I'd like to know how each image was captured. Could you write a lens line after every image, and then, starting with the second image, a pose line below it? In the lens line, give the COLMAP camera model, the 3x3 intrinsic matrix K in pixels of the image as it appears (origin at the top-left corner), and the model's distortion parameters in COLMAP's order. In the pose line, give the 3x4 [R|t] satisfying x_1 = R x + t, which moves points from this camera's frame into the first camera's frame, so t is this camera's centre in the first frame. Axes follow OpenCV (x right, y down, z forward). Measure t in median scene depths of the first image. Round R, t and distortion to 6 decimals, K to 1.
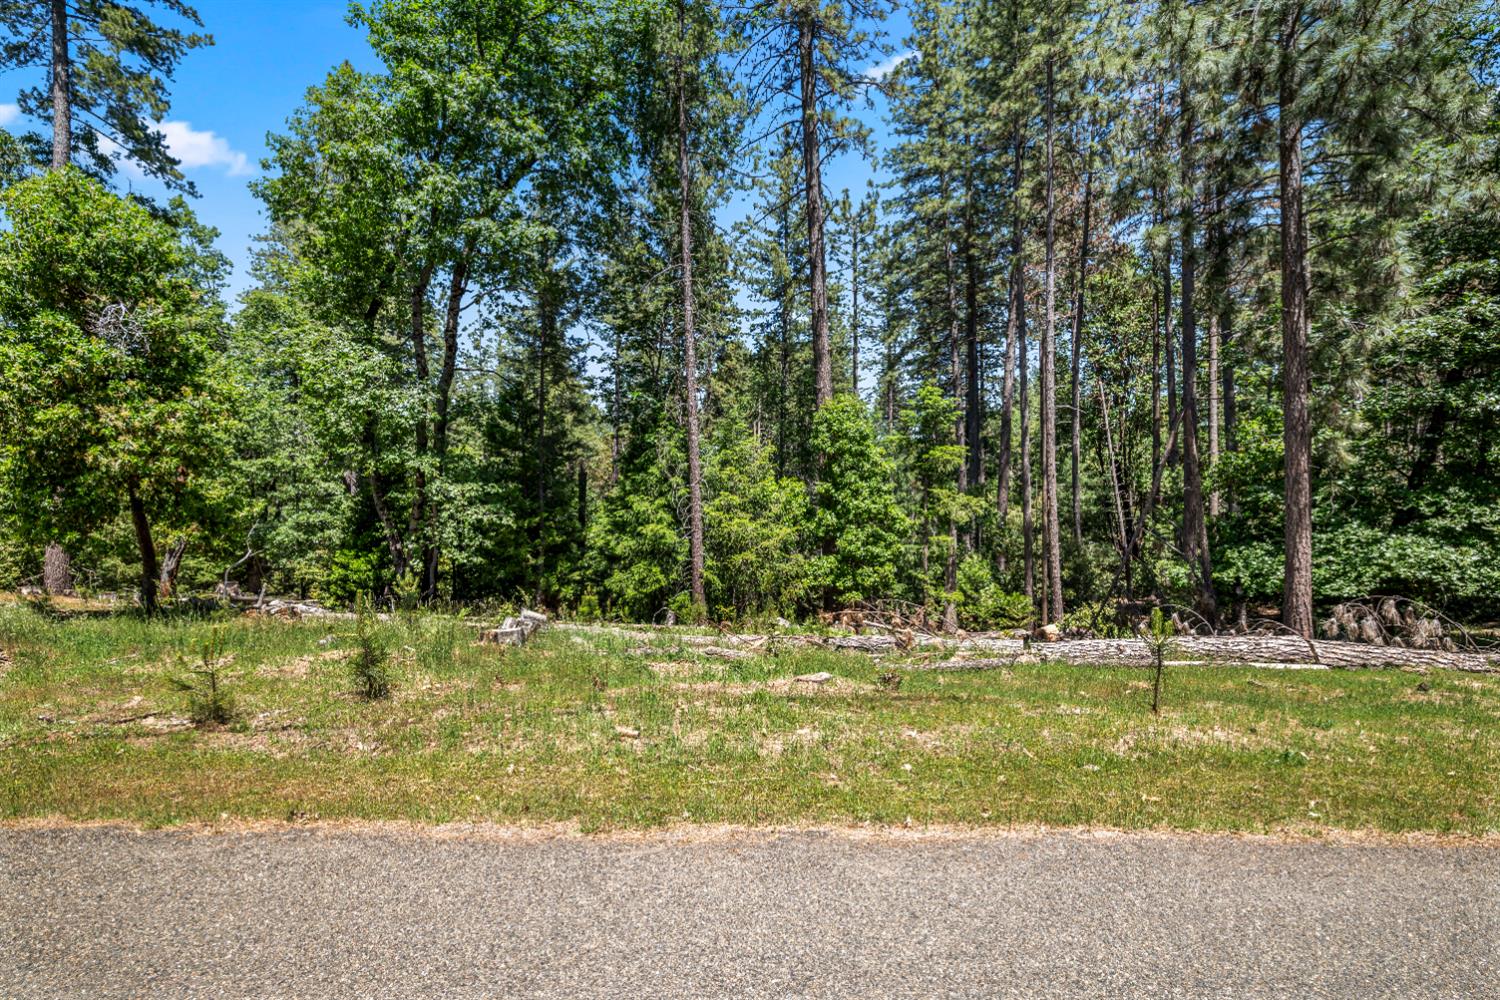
lens RADIAL K [[660.6, 0, 752.3], [0, 660.6, 494.3], [0, 0, 1]] dist [0.002796, -0.003693]
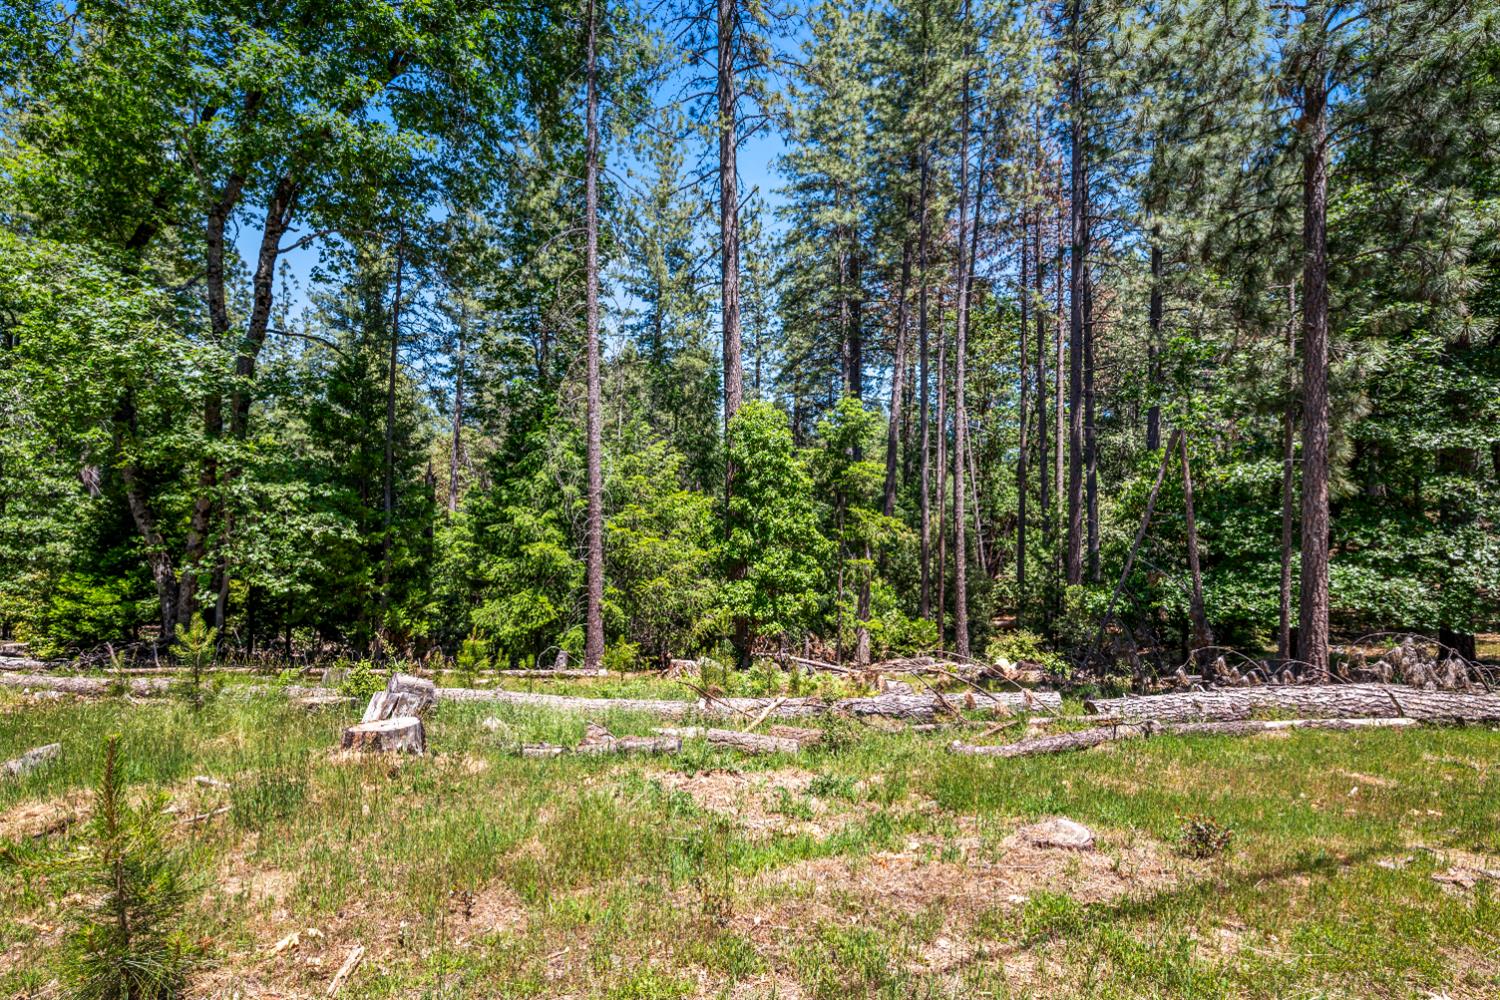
lens RADIAL K [[660.6, 0, 750.4], [0, 660.6, 497.3], [0, 0, 1]] dist [0.002796, -0.003693]
pose [[0.971040, 0.030086, 0.237013, -0.090240], [-0.025214, 0.999404, -0.023564, 0.002430], [-0.237581, 0.016906, 0.971221, 0.147629]]
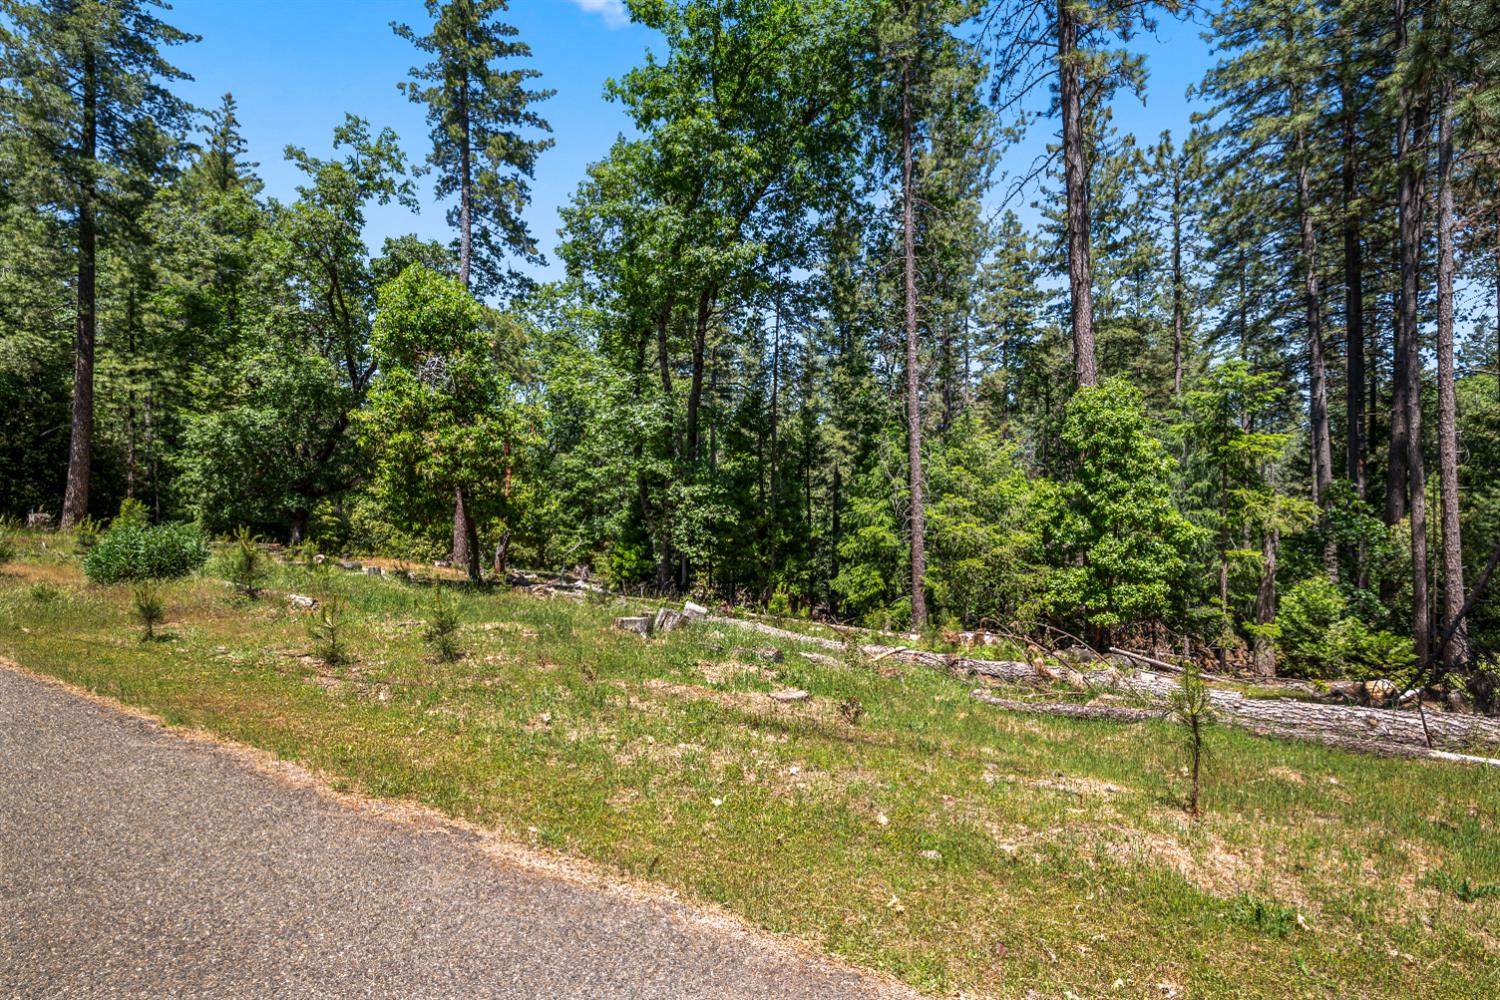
lens RADIAL K [[660.6, 0, 756.6], [0, 660.6, 493.8], [0, 0, 1]] dist [0.002796, -0.003693]
pose [[0.888938, 0.000268, -0.458028, 0.139765], [-0.001457, 0.999996, -0.002243, -0.000817], [0.458026, 0.002662, 0.888935, 0.045239]]
